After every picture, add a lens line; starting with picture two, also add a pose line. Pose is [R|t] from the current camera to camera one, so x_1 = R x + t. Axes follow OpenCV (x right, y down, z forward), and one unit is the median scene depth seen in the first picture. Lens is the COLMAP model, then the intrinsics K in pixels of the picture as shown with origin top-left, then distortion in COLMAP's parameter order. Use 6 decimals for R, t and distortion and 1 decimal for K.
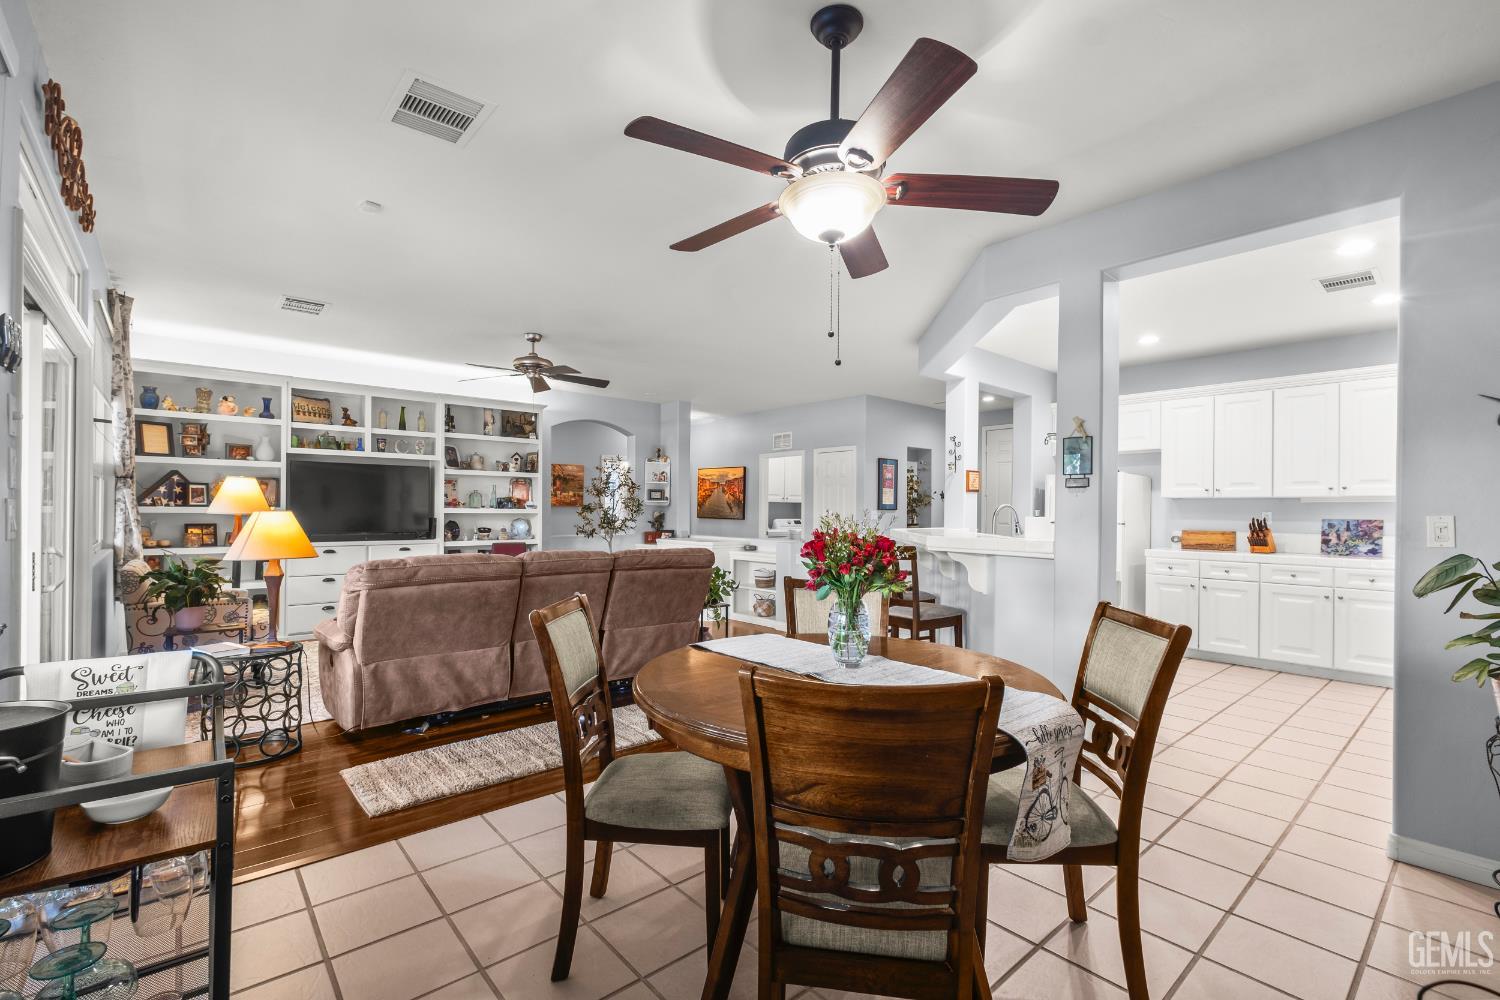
lens RADIAL K [[663.1, 0, 745.9], [0, 663.1, 512.0], [0, 0, 1]] dist [0.004459, -0.004338]
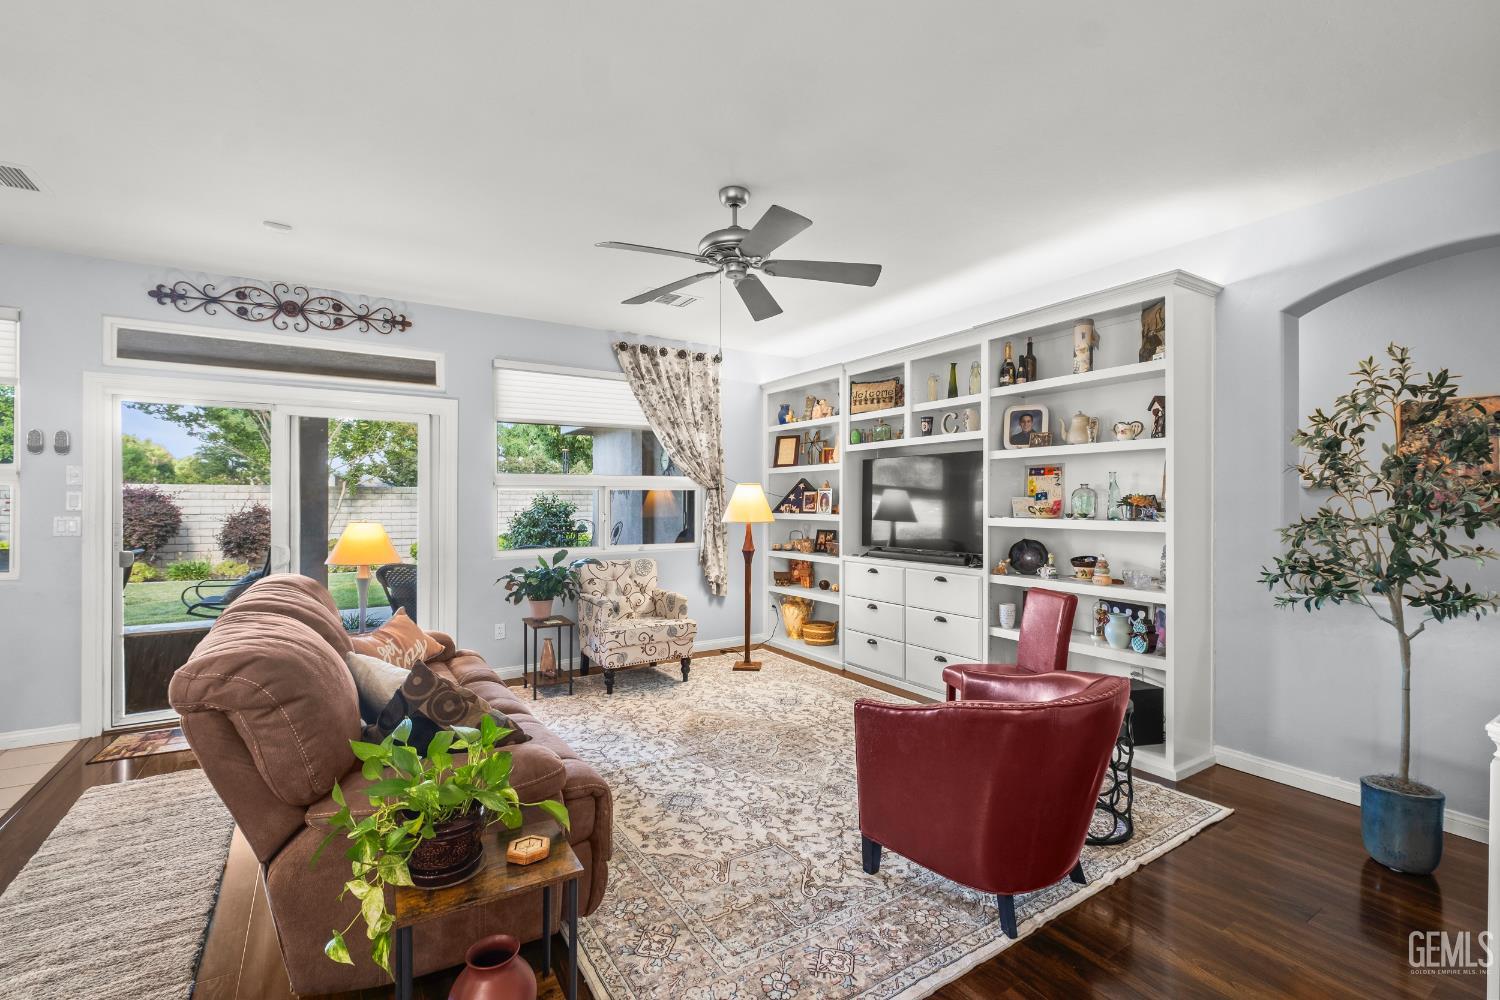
lens RADIAL K [[663.1, 0, 755.8], [0, 663.1, 500.3], [0, 0, 1]] dist [0.004459, -0.004338]
pose [[-0.143190, -0.011223, -0.989632, 0.179253], [-0.004709, 0.999932, -0.010658, -0.016071], [0.989684, 0.003134, -0.143233, 1.009489]]
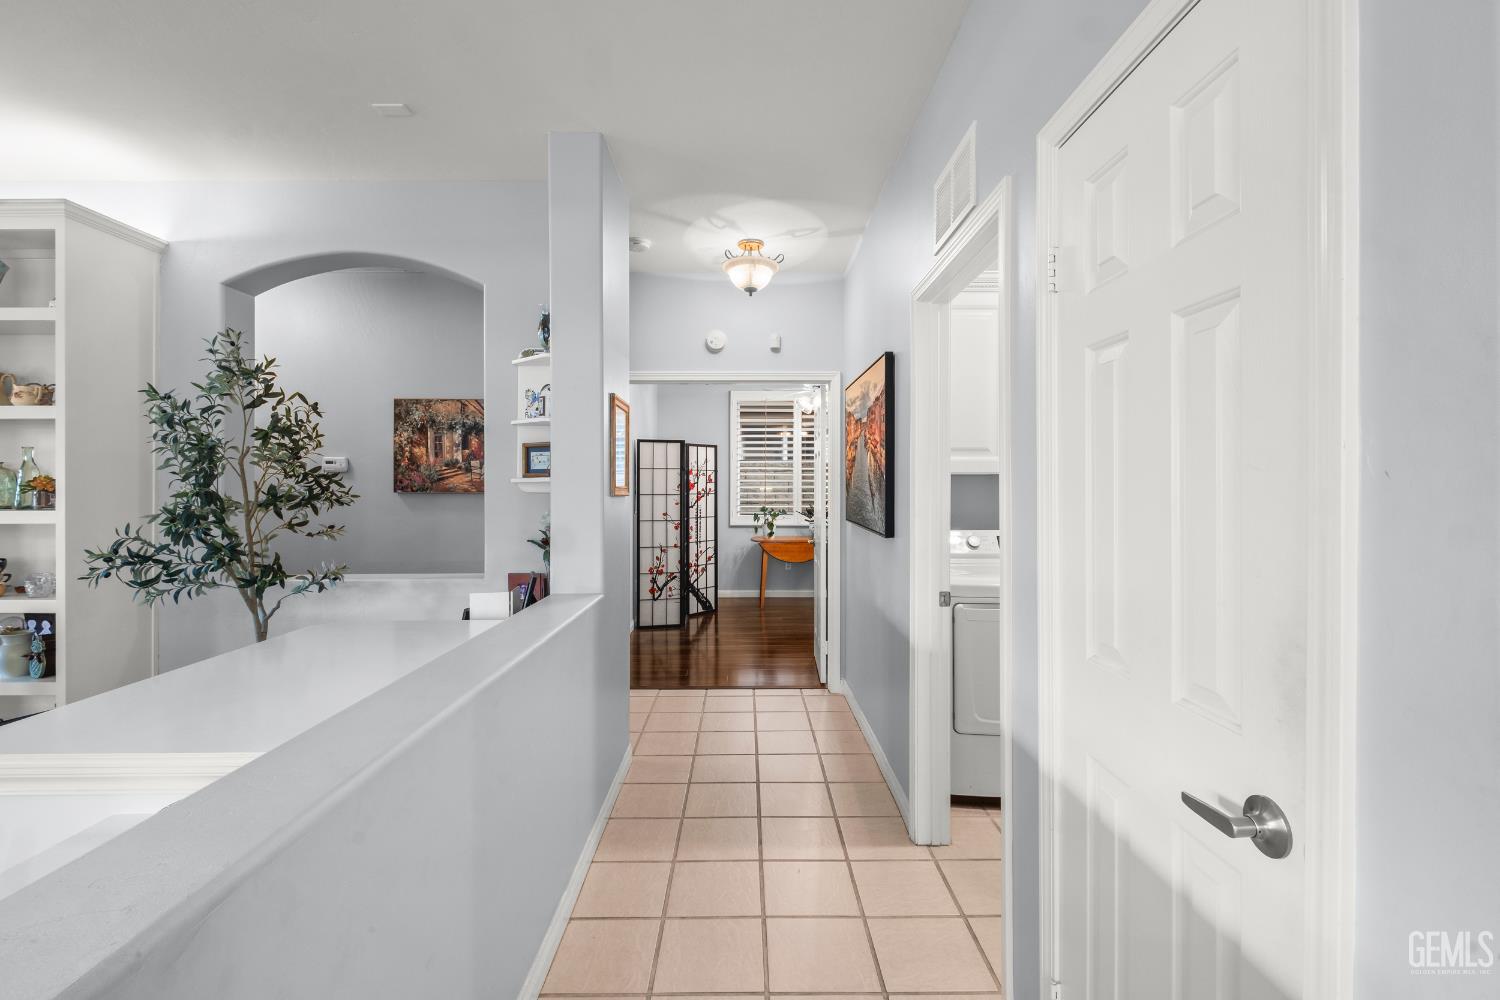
lens RADIAL K [[663.1, 0, 751.2], [0, 663.1, 487.8], [0, 0, 1]] dist [0.004459, -0.004338]
pose [[0.762331, -0.007651, -0.647143, 0.223405], [0.006616, 0.999970, -0.004028, -0.015944], [0.647154, -0.001211, 0.762358, 1.226021]]
